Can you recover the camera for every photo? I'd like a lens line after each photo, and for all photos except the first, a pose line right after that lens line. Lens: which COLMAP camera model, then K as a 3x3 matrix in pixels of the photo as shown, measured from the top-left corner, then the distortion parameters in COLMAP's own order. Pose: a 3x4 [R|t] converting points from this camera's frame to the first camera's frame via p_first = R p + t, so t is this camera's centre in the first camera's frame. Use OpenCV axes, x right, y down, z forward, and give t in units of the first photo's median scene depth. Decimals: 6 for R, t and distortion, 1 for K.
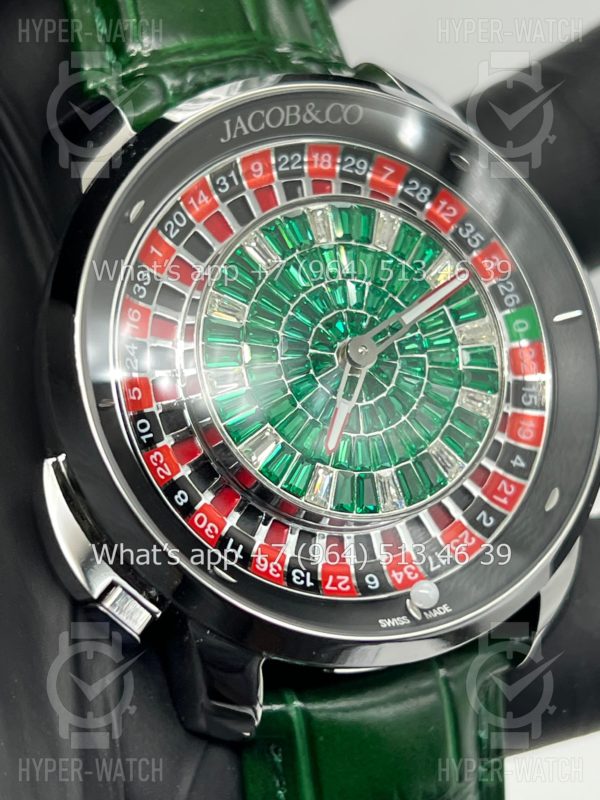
lens RADIAL K [[1888.3, 0, 300.0], [0, 1888.3, 400.0], [0, 0, 1]] dist [0.331754, 0.112779]
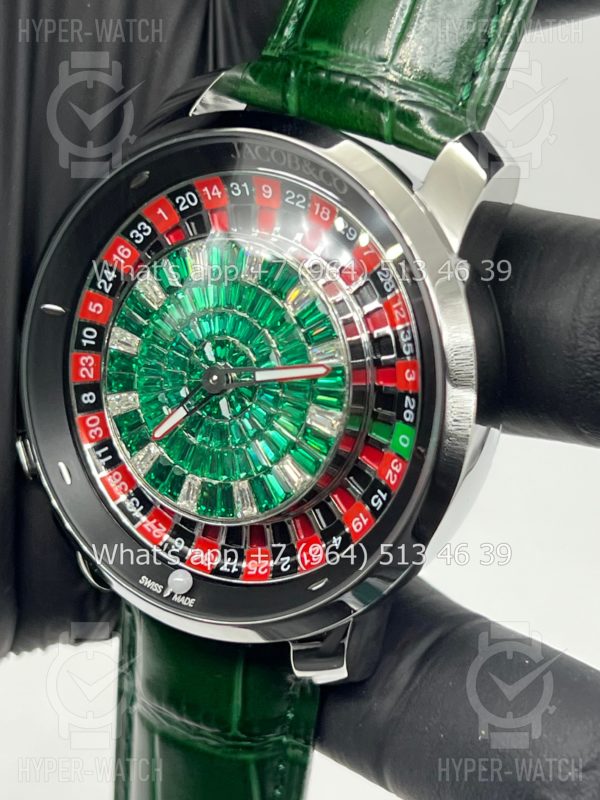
lens RADIAL K [[1888.3, 0, 300.0], [0, 1888.3, 400.0], [0, 0, 1]] dist [0.331754, 0.112779]
pose [[0.499706, 0.560057, -0.660779, 0.807688], [-0.314444, 0.828103, 0.464081, -0.553340], [0.807105, -0.024126, 0.589915, 0.358100]]
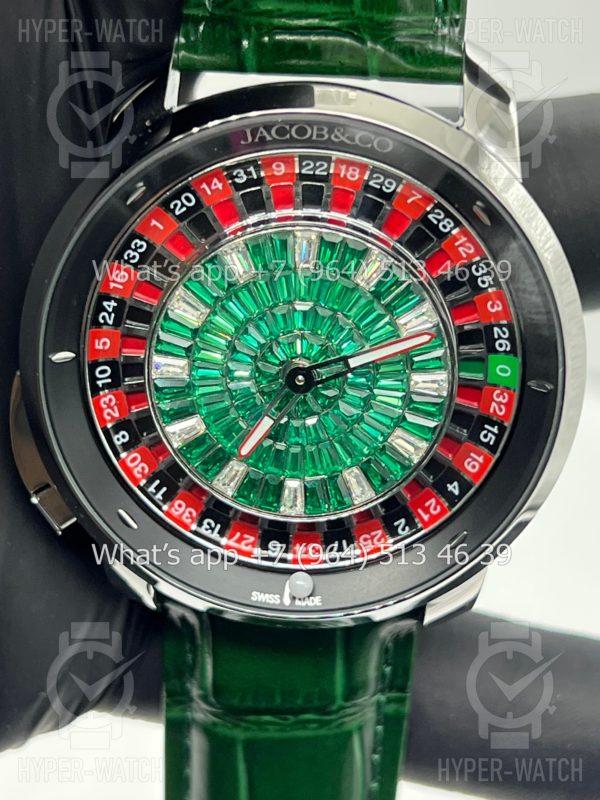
lens RADIAL K [[1888.3, 0, 300.0], [0, 1888.3, 400.0], [0, 0, 1]] dist [0.331754, 0.112779]
pose [[0.869860, 0.392507, -0.298801, 0.351998], [-0.212329, 0.844649, 0.491412, -0.534353], [0.445264, -0.364015, 0.818067, 0.113408]]
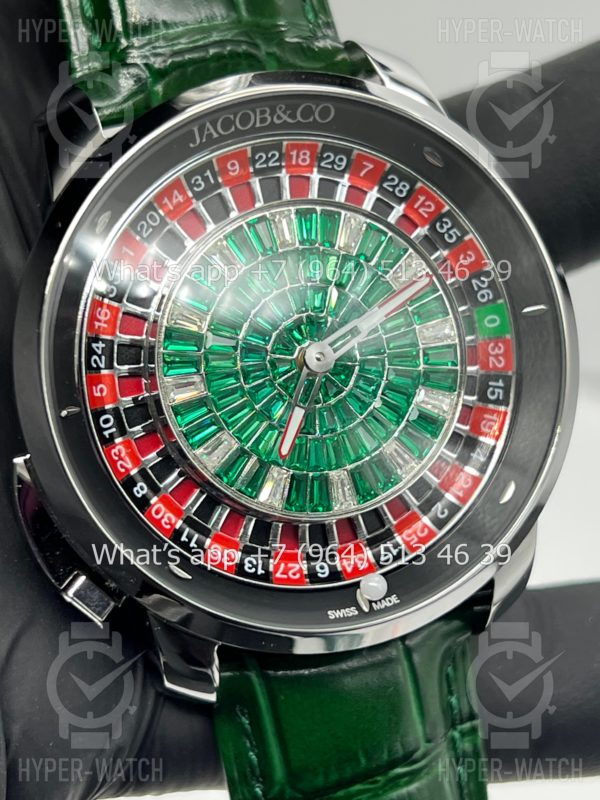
lens RADIAL K [[1888.3, 0, 300.0], [0, 1888.3, 400.0], [0, 0, 1]] dist [0.331754, 0.112779]
pose [[0.992491, 0.056998, -0.108230, 0.133965], [-0.039121, 0.986237, 0.160641, -0.166543], [0.115897, -0.155201, 0.981061, -0.026802]]
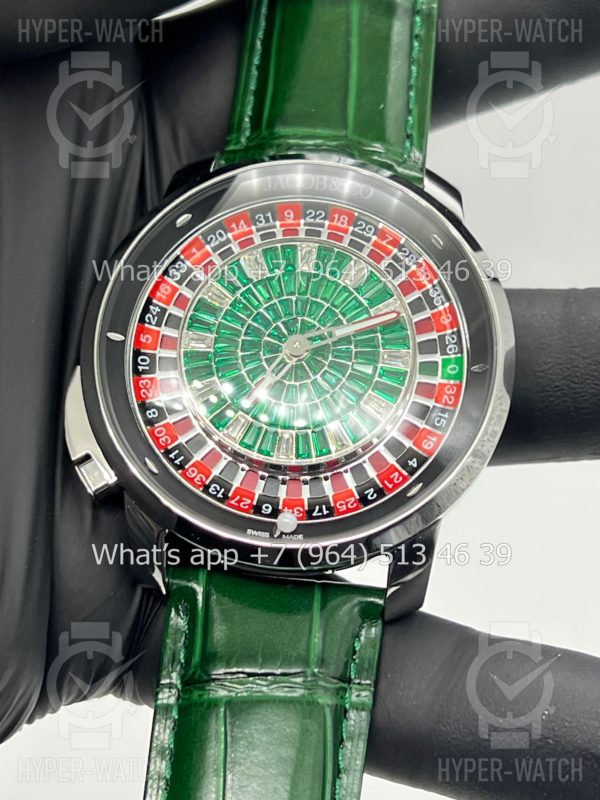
lens RADIAL K [[1888.3, 0, 300.0], [0, 1888.3, 400.0], [0, 0, 1]] dist [0.331754, 0.112779]
pose [[0.856473, 0.213303, -0.470060, 0.690297], [-0.266194, 0.962716, -0.048160, 0.078627], [0.442261, 0.166375, 0.881320, -0.225476]]
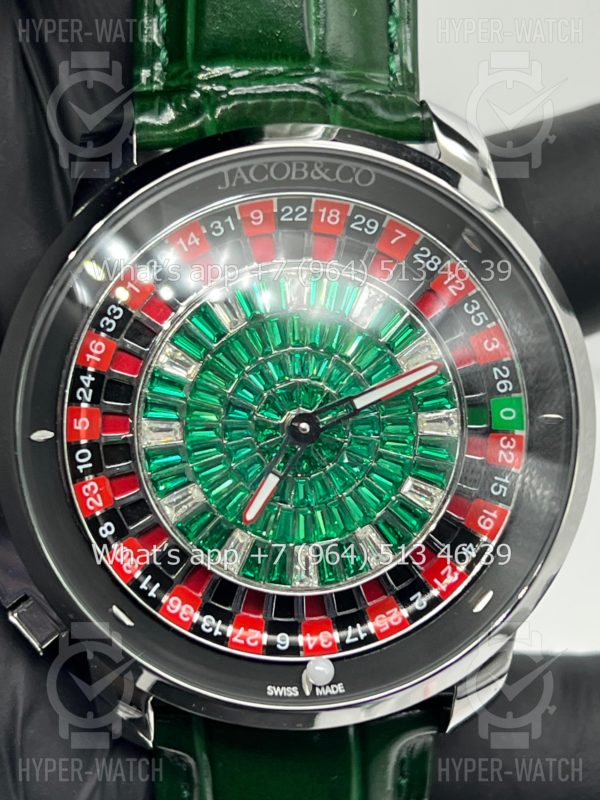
lens RADIAL K [[1888.3, 0, 300.0], [0, 1888.3, 400.0], [0, 0, 1]] dist [0.331754, 0.112779]
pose [[0.939049, 0.221427, -0.262976, 0.285993], [-0.167127, 0.962508, 0.213649, -0.249293], [0.300425, -0.156677, 0.940849, 0.056045]]
